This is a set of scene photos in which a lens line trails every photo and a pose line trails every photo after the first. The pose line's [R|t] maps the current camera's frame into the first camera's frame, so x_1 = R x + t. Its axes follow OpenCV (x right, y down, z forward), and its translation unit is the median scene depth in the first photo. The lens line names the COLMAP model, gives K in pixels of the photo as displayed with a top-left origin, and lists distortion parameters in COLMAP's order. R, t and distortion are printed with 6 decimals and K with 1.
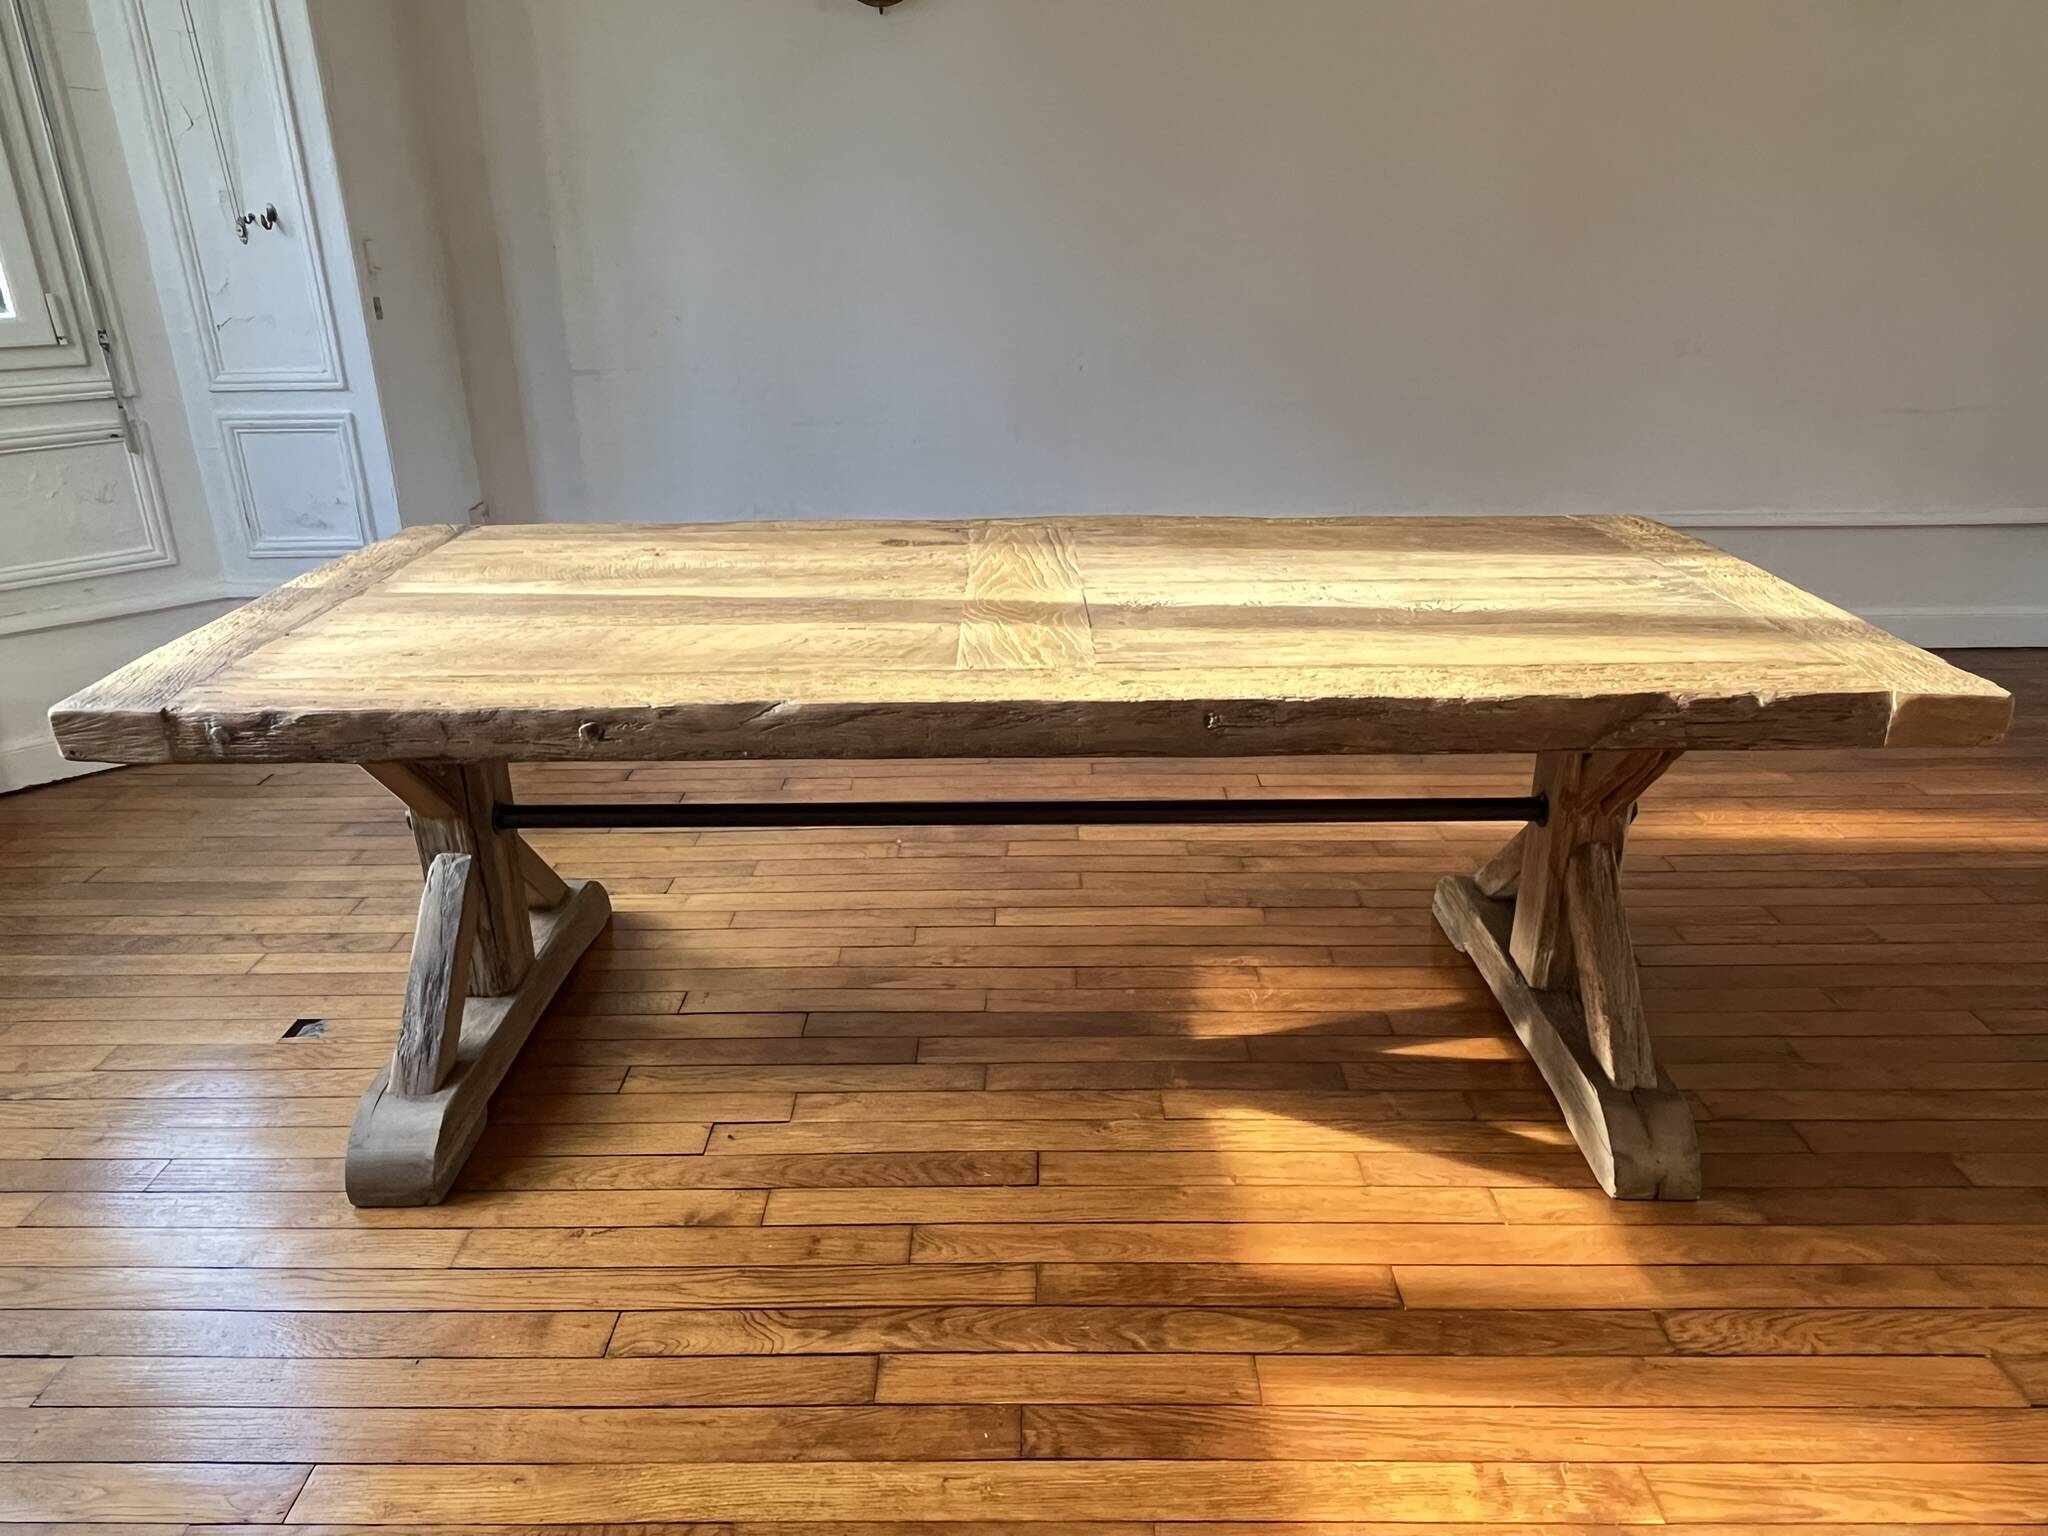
lens RADIAL K [[1347.3, 0, 1016.3], [0, 1347.3, 766.4], [0, 0, 1]] dist [0.003202, -0.009600]
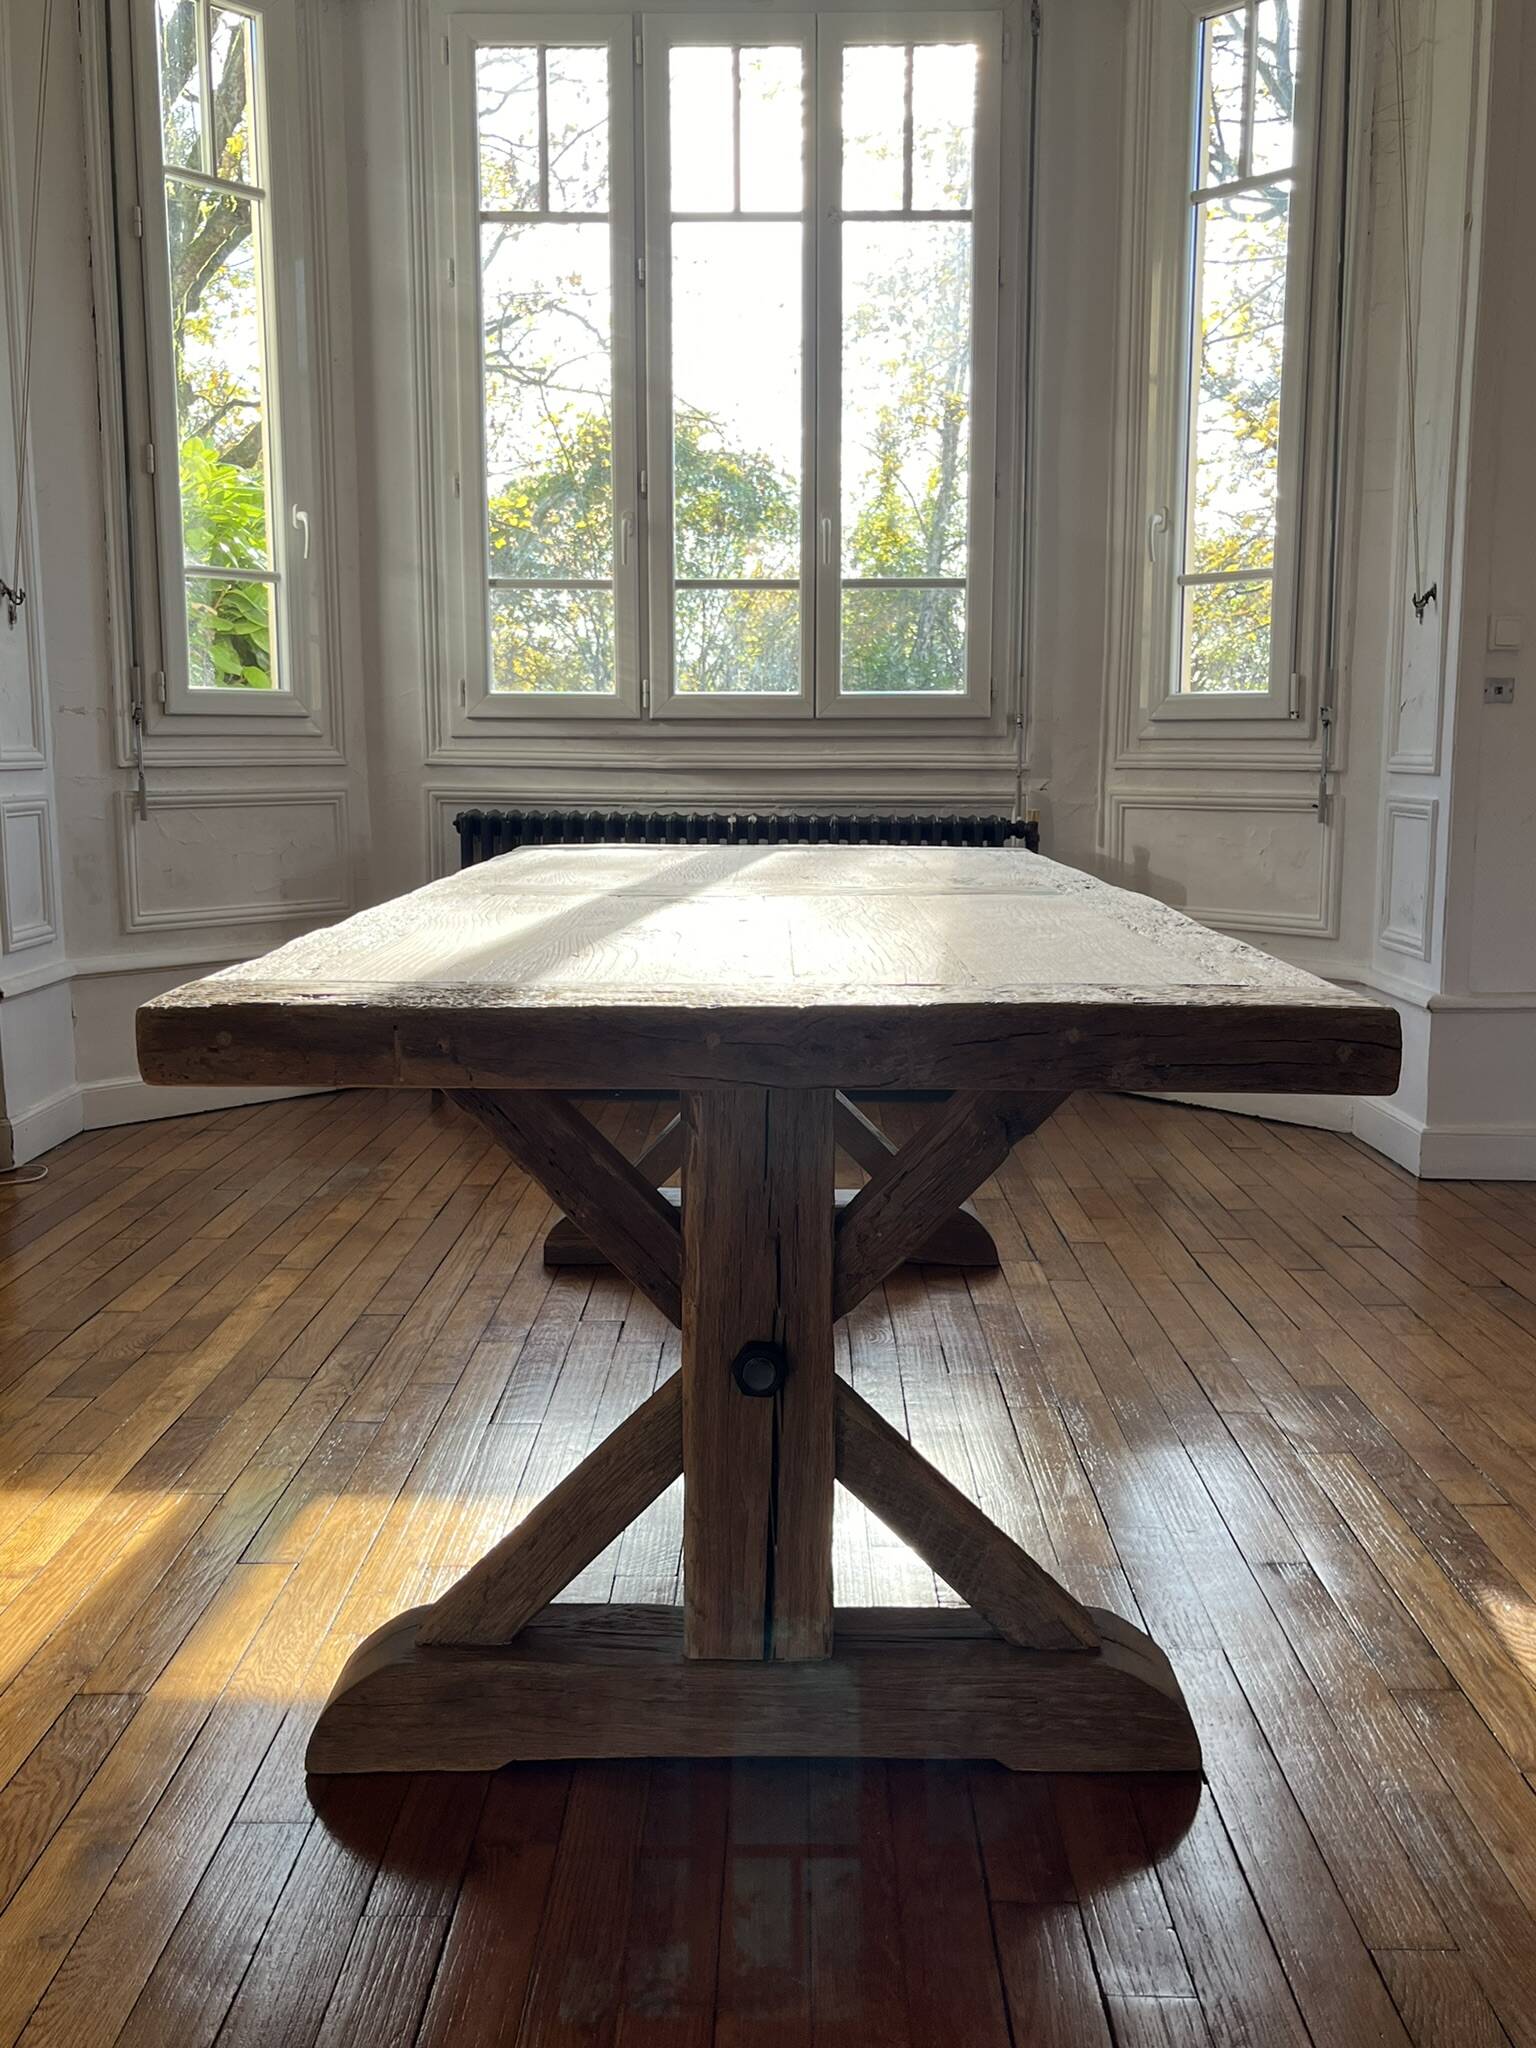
lens RADIAL K [[1894.8, 0, 764.9], [0, 1894.8, 1023.4], [0, 0, 1]] dist [0.037494, 0.000000]
pose [[-0.007016, 0.158092, -0.987399, 0.970684], [-0.380603, 0.912683, 0.148834, -0.179032], [0.924712, 0.376851, 0.053766, 0.707876]]
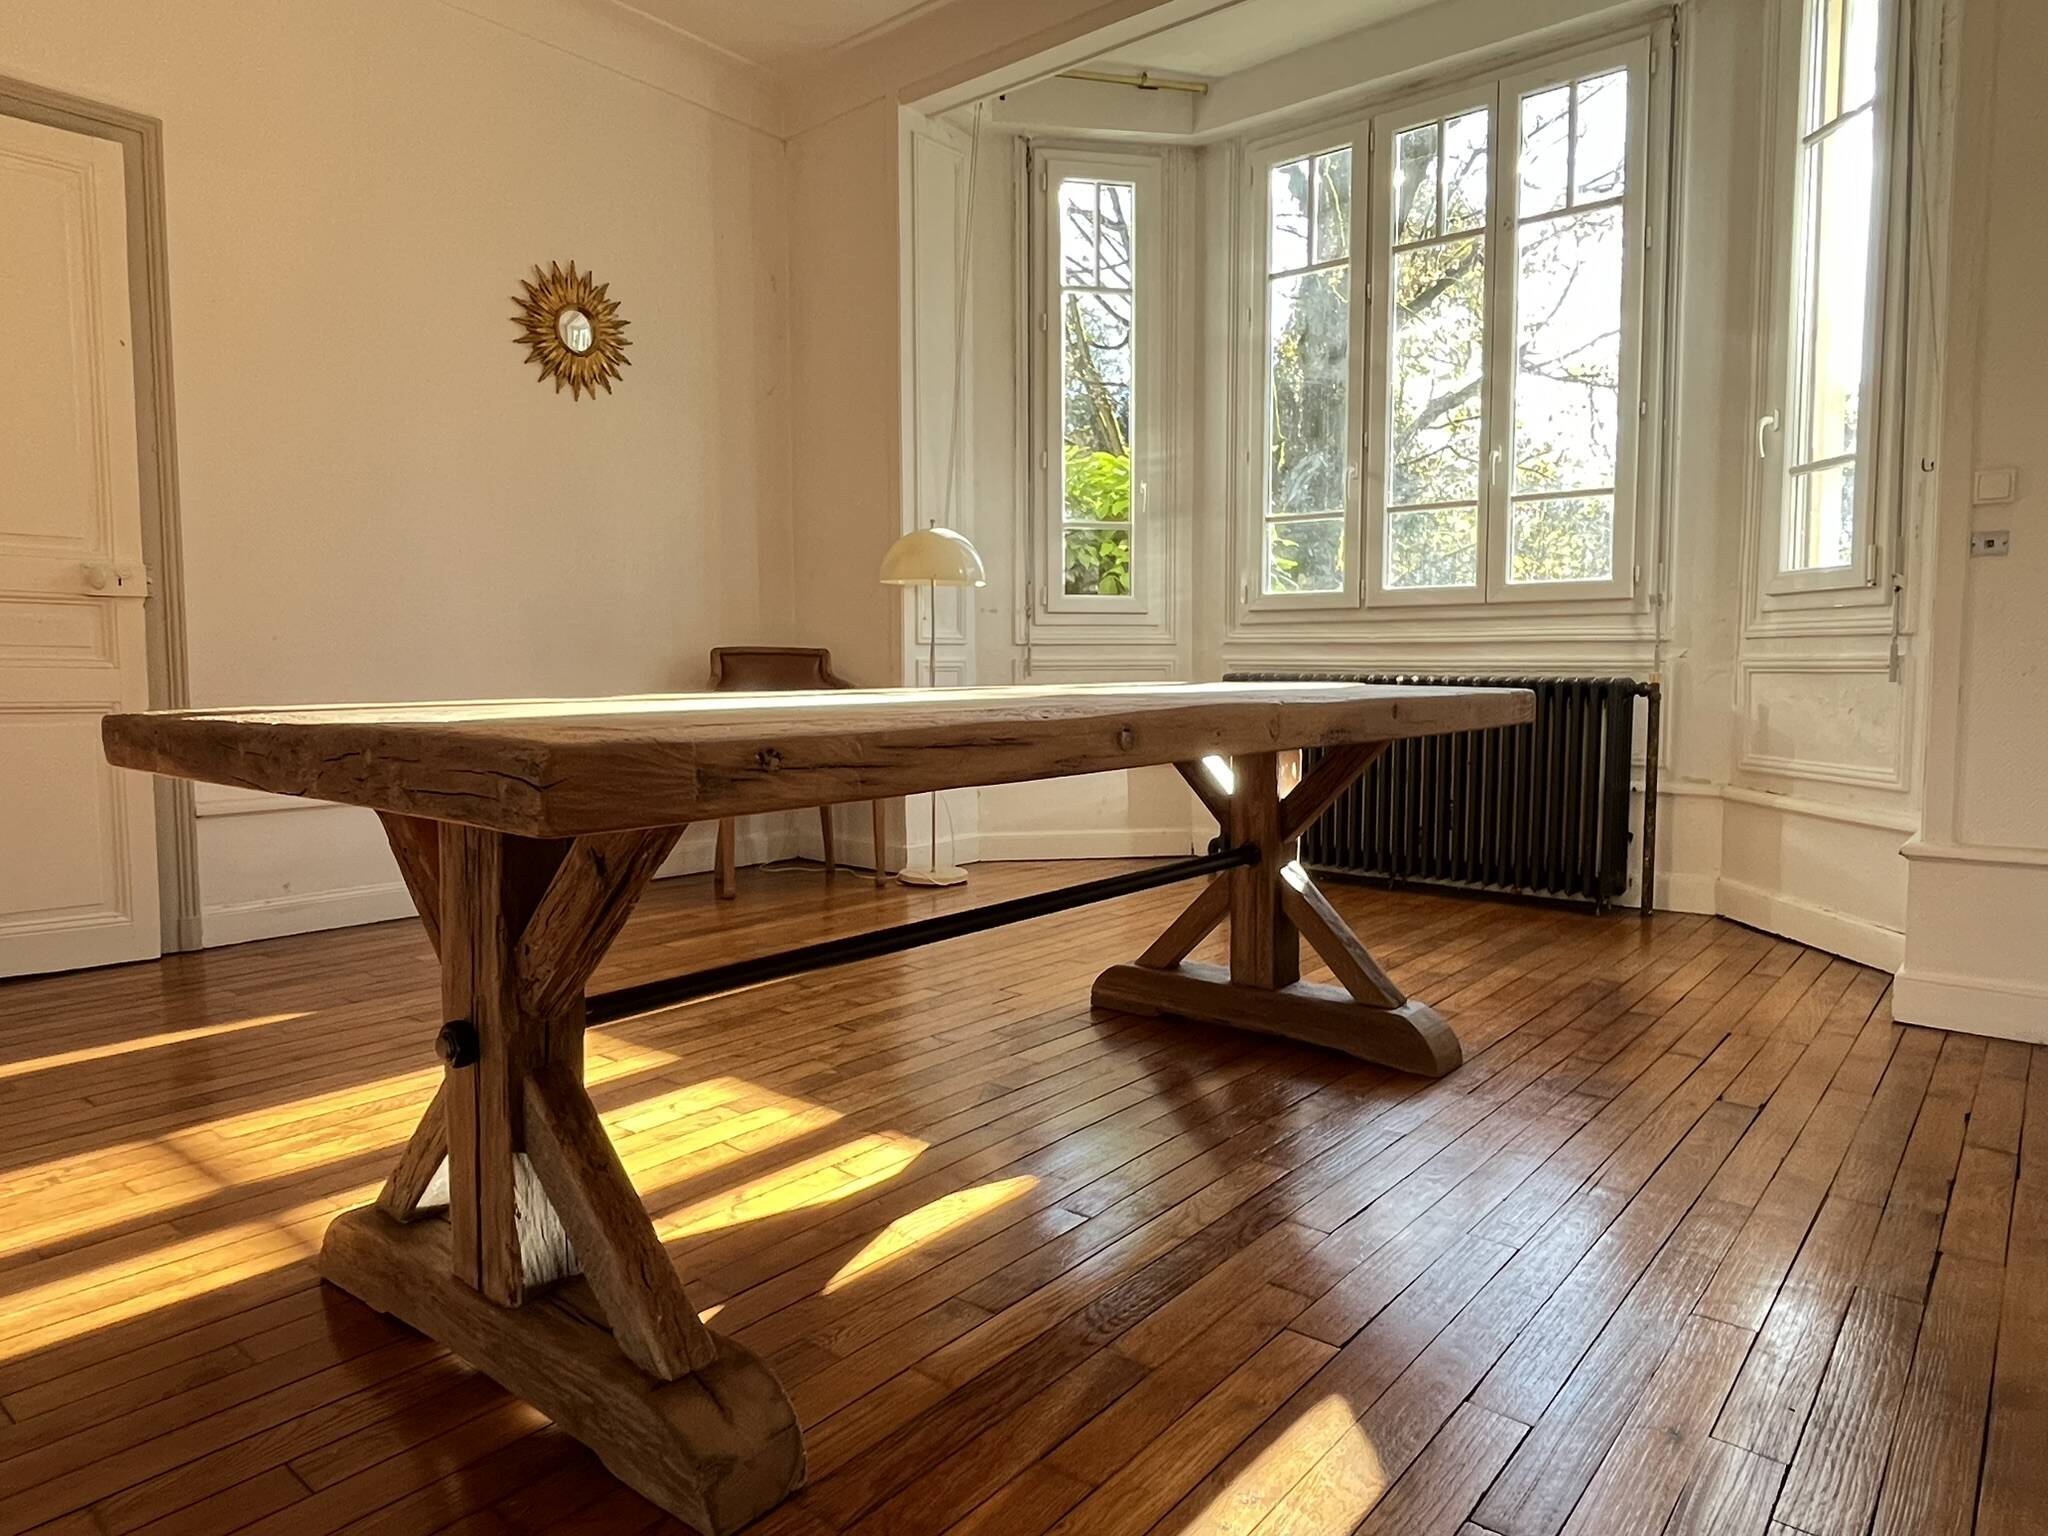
lens RADIAL K [[1278.3, 0, 1013.1], [0, 1278.3, 766.1], [0, 0, 1]] dist [0.001973, -0.004479]
pose [[-0.637258, 0.073285, -0.767158, 0.722413], [-0.284019, 0.903064, 0.322195, -0.366166], [0.716405, 0.423209, -0.554670, 1.318701]]
